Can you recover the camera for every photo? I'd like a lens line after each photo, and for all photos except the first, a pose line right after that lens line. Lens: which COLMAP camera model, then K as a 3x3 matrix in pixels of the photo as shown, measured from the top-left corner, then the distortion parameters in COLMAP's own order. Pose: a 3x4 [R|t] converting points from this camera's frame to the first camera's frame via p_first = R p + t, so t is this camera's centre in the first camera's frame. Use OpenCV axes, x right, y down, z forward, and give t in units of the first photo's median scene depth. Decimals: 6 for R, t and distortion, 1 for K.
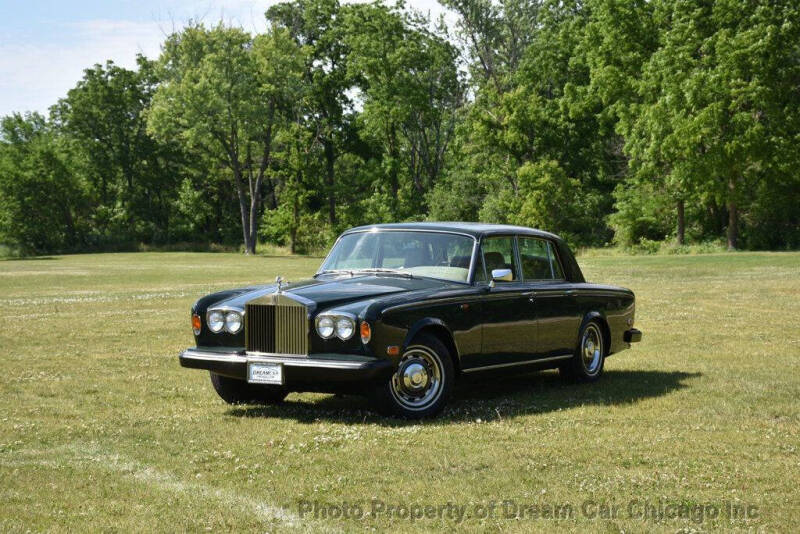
lens RADIAL K [[1624.2, 0, 400.0], [0, 1624.2, 267.0], [0, 0, 1]] dist [0.475263, 0.034226]
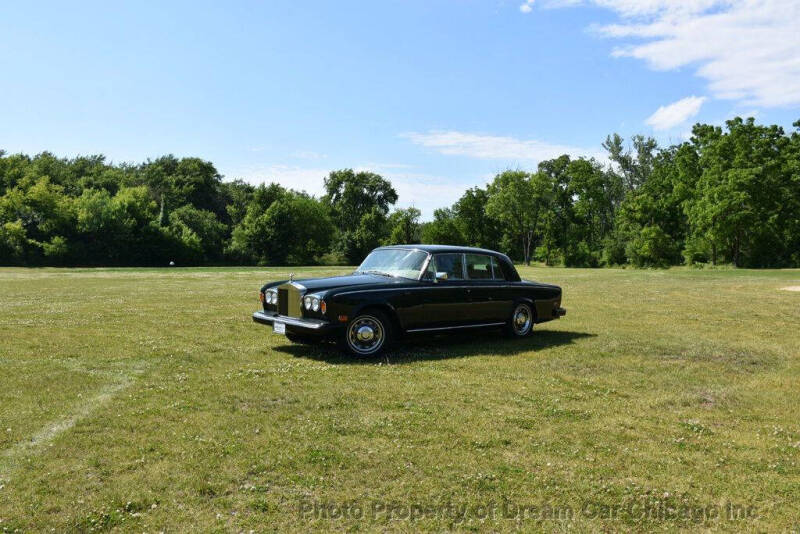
lens RADIAL K [[659.1, 0, 400.0], [0, 659.1, 267.0], [0, 0, 1]] dist [-0.111924, 0.001057]
pose [[0.950283, 0.020060, -0.310739, 0.174308], [-0.021638, 0.999765, -0.001632, -0.001515], [0.310633, 0.008275, 0.950494, 0.243867]]
